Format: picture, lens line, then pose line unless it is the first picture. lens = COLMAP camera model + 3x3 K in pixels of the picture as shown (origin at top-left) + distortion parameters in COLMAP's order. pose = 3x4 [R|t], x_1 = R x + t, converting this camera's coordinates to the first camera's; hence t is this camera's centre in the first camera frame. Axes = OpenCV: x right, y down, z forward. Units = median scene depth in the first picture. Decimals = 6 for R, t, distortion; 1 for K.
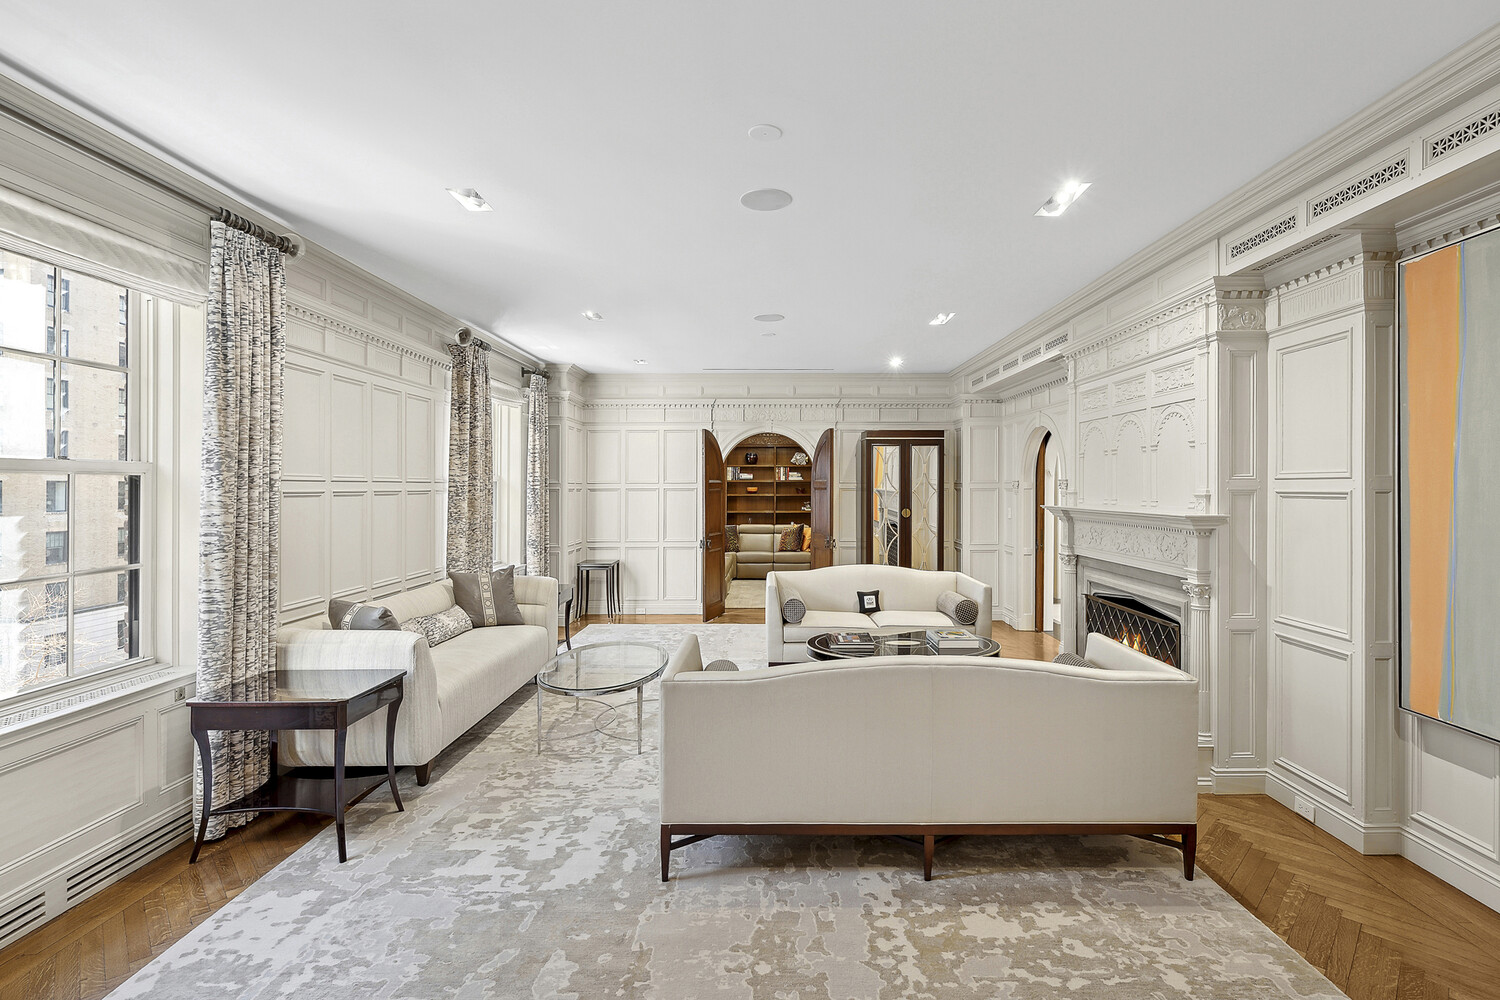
lens RADIAL K [[689.2, 0, 750.5], [0, 689.2, 487.5], [0, 0, 1]] dist [0.000523, 0.000066]
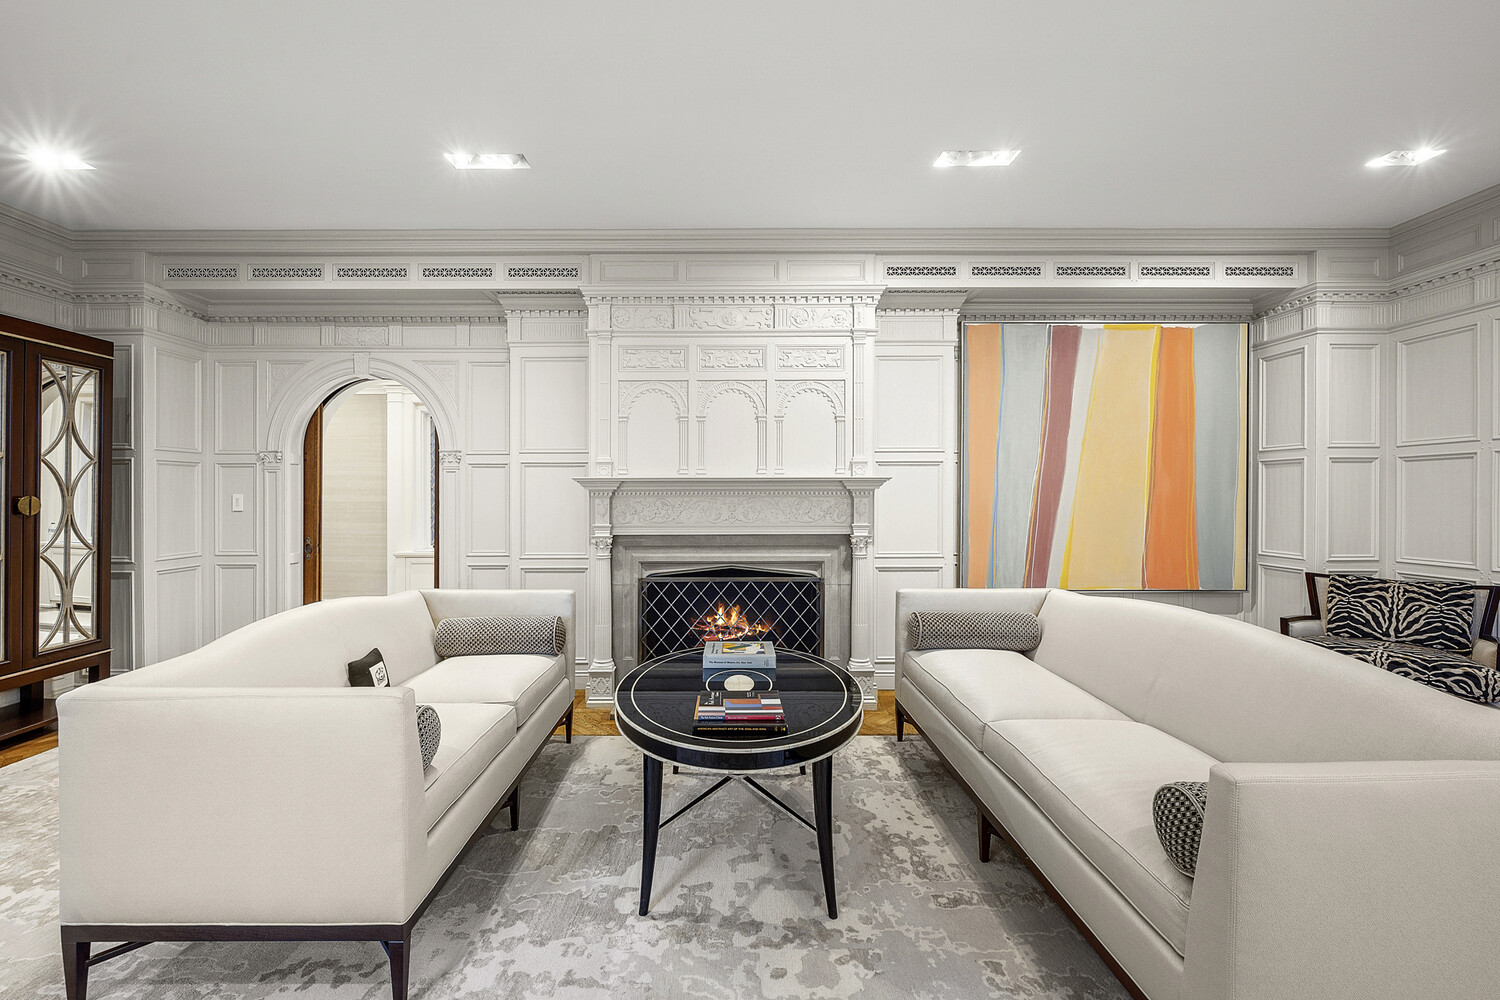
lens RADIAL K [[608.0, 0, 746.9], [0, 608.0, 502.3], [0, 0, 1]] dist [-0.001992, -0.000075]
pose [[-0.019067, -0.001869, 0.999816, -0.304417], [0.003385, 0.999992, 0.001934, 0.060724], [-0.999812, 0.003421, -0.019060, 0.940178]]
